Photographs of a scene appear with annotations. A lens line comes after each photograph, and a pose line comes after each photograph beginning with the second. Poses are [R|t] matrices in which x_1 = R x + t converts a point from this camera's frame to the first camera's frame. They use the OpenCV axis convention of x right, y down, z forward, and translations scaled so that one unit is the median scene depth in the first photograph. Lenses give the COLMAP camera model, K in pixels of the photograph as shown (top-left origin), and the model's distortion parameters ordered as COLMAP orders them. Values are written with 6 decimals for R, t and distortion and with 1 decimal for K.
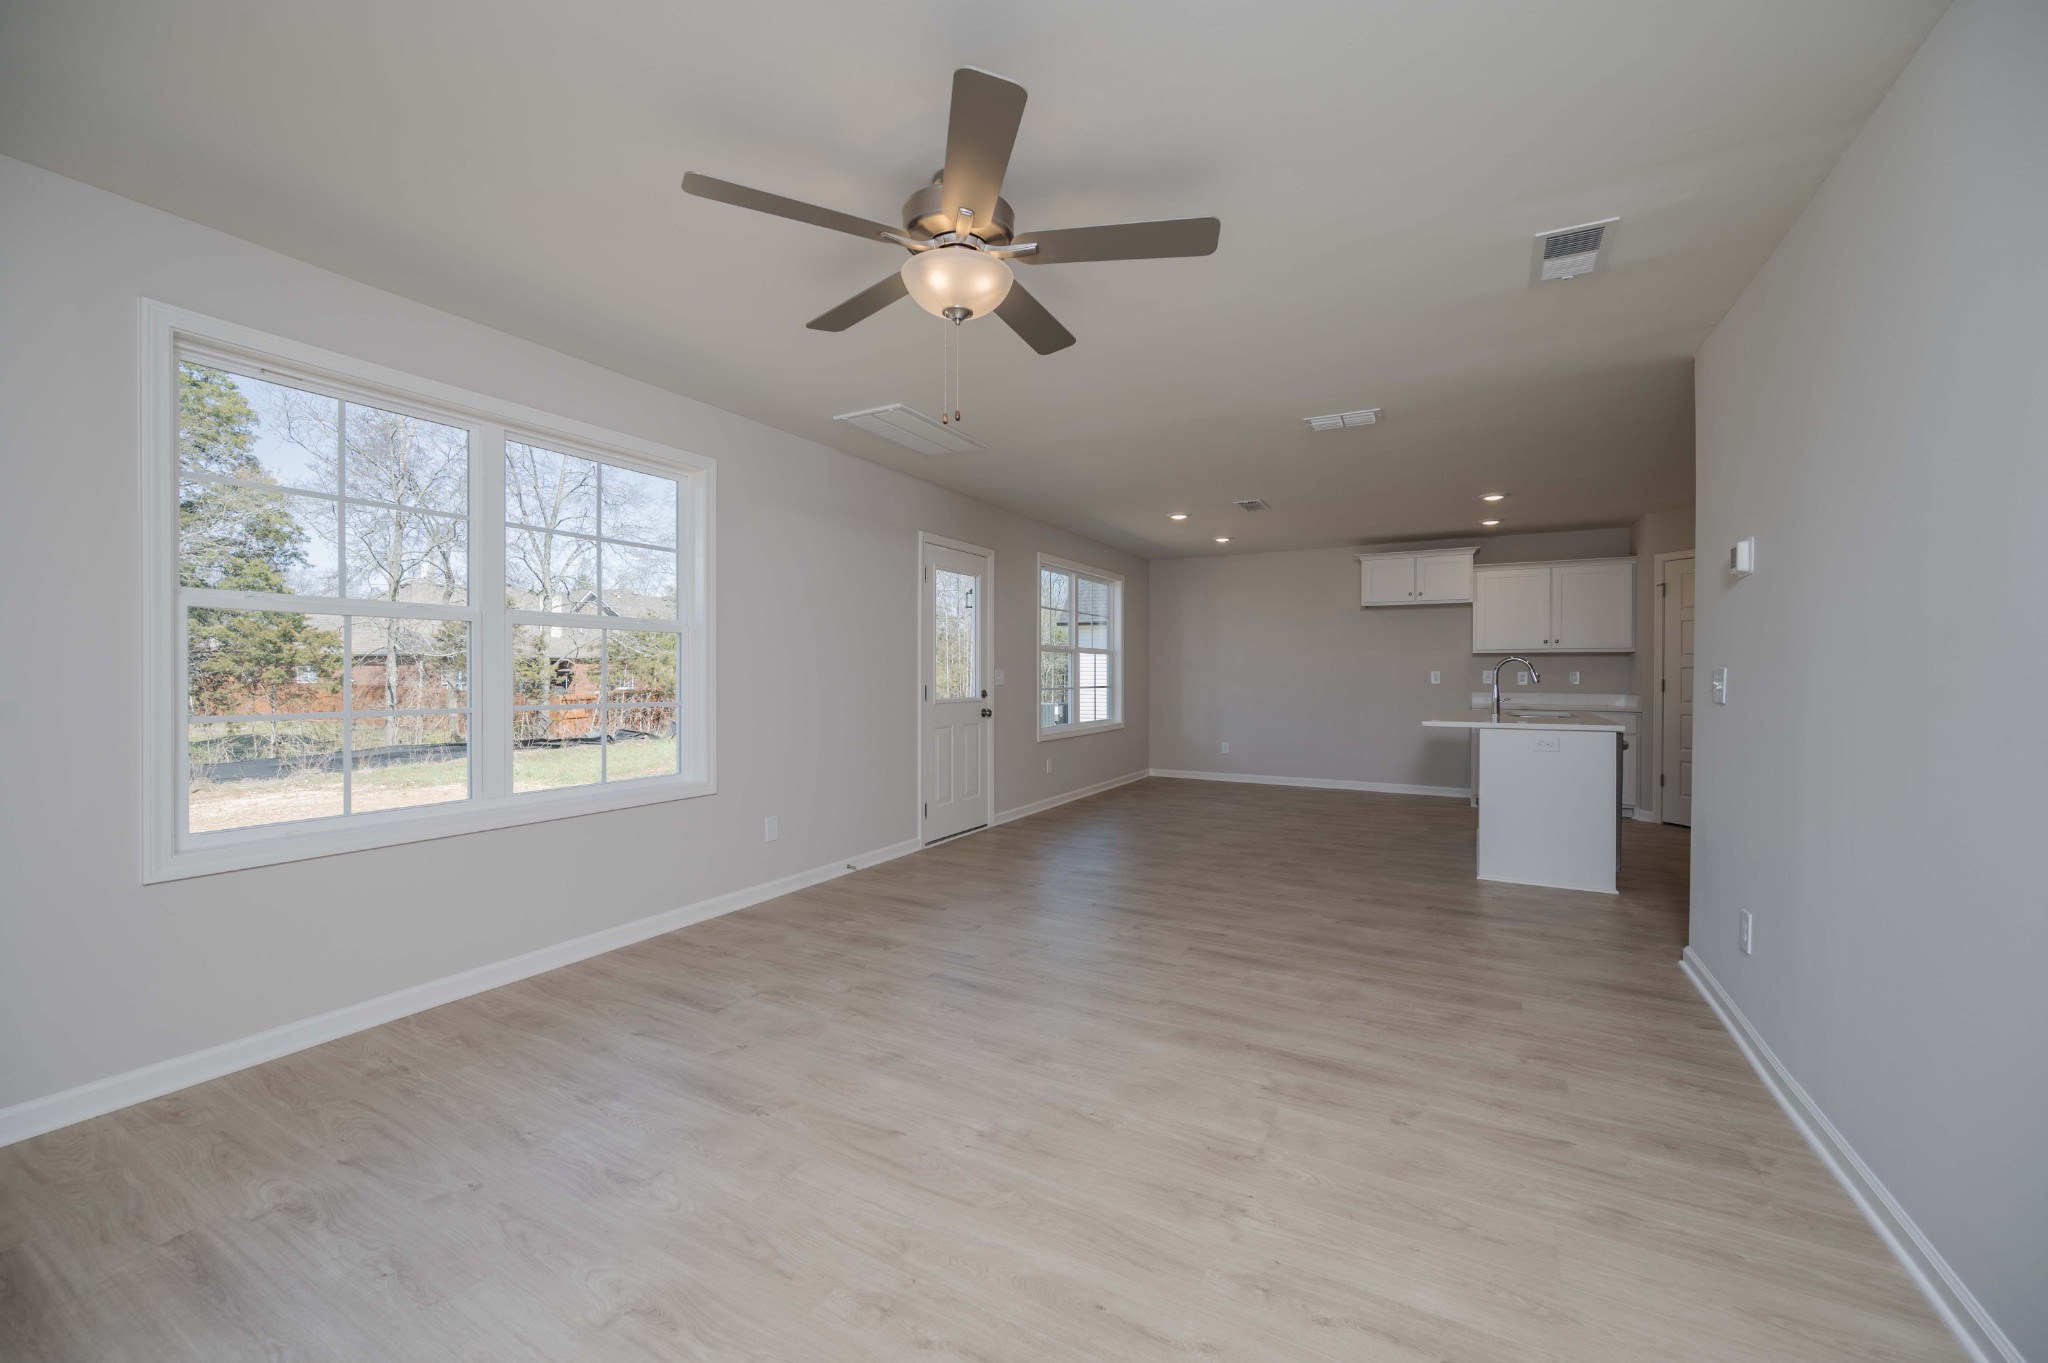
lens RADIAL K [[802.4, 0, 1026.7], [0, 802.4, 668.4], [0, 0, 1]] dist [-0.001039, -0.000343]
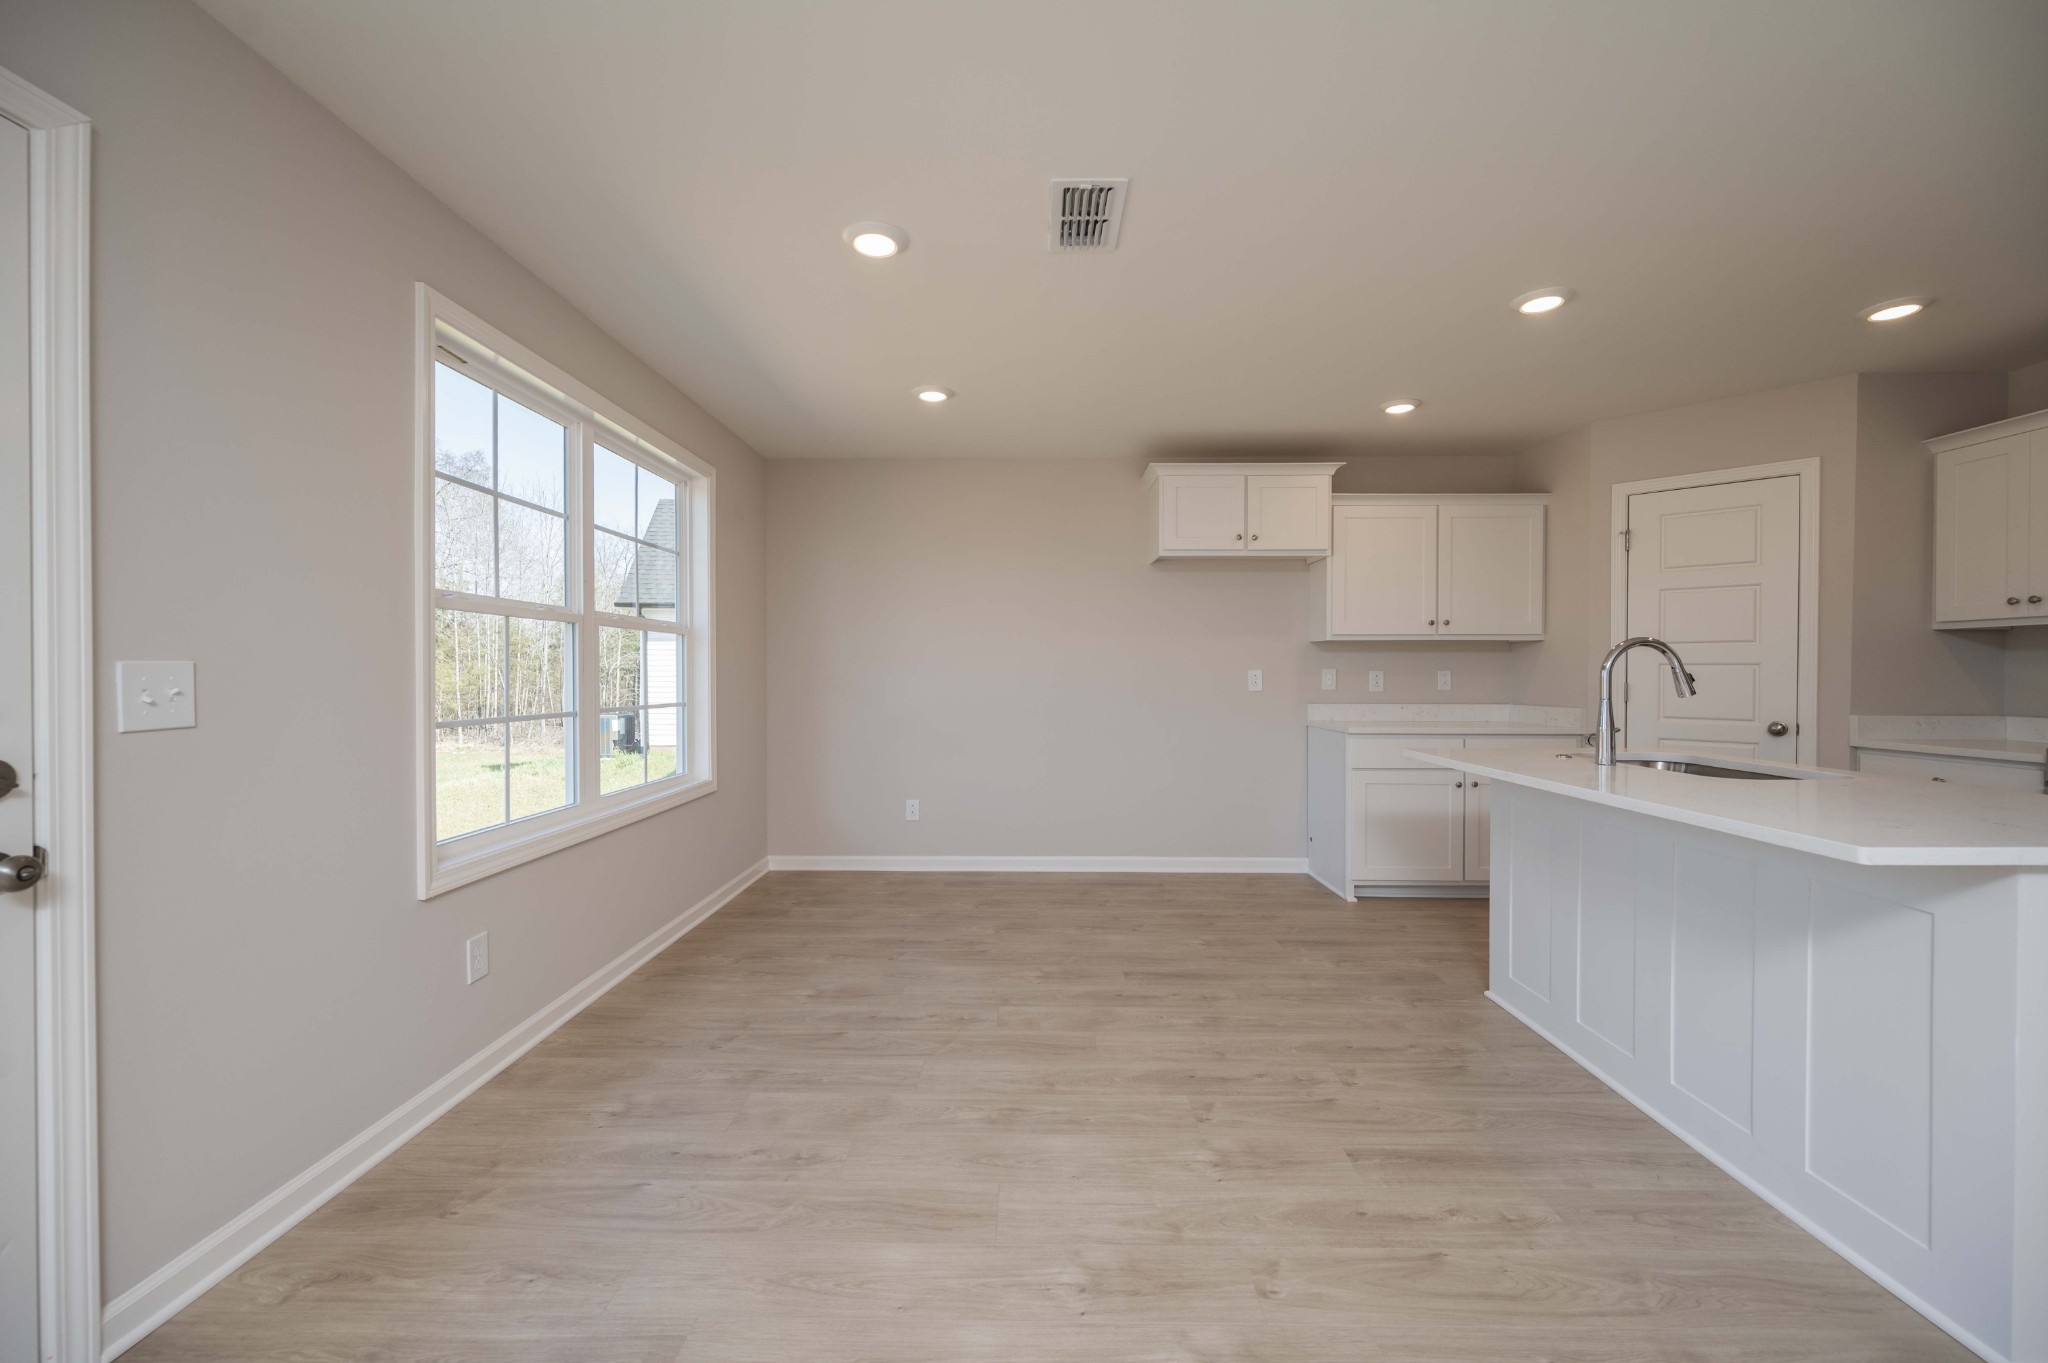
lens RADIAL K [[802.4, 0, 1027.2], [0, 802.4, 677.0], [0, 0, 1]] dist [-0.001039, -0.000343]
pose [[0.881918, -0.005010, 0.471376, 0.070238], [0.000096, 0.999945, 0.010447, 0.002313], [-0.471403, -0.009168, 0.881870, 0.578131]]
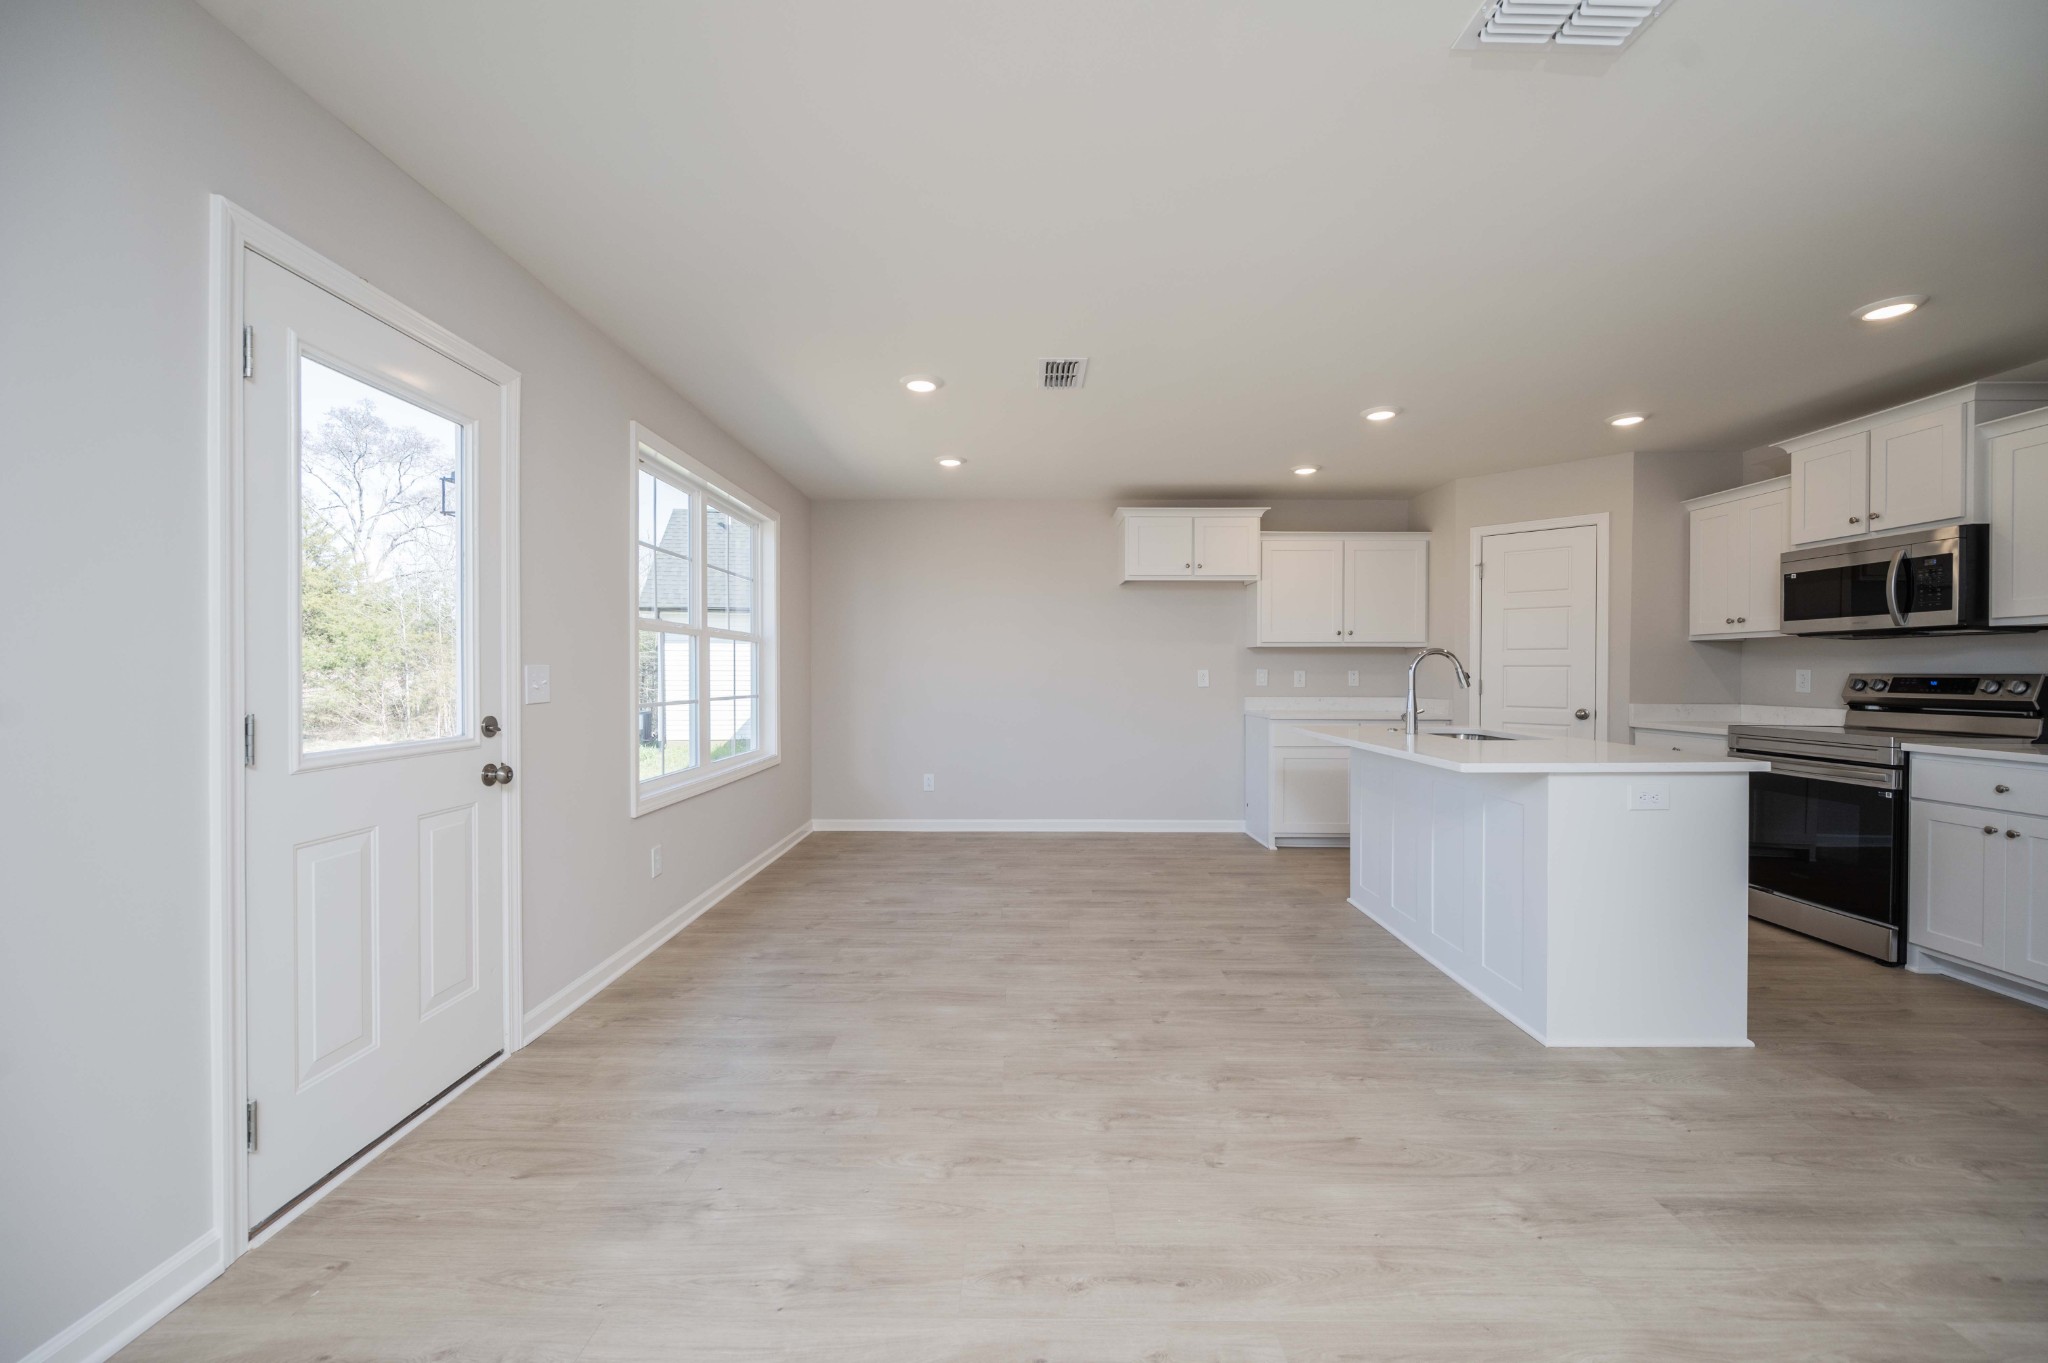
lens RADIAL K [[802.4, 0, 1027.3], [0, 802.4, 675.6], [0, 0, 1]] dist [-0.001039, -0.000343]
pose [[0.876684, -0.003888, 0.481051, -0.009007], [-0.000644, 0.999957, 0.009256, 0.001805], [-0.481066, -0.008425, 0.876644, 0.435389]]
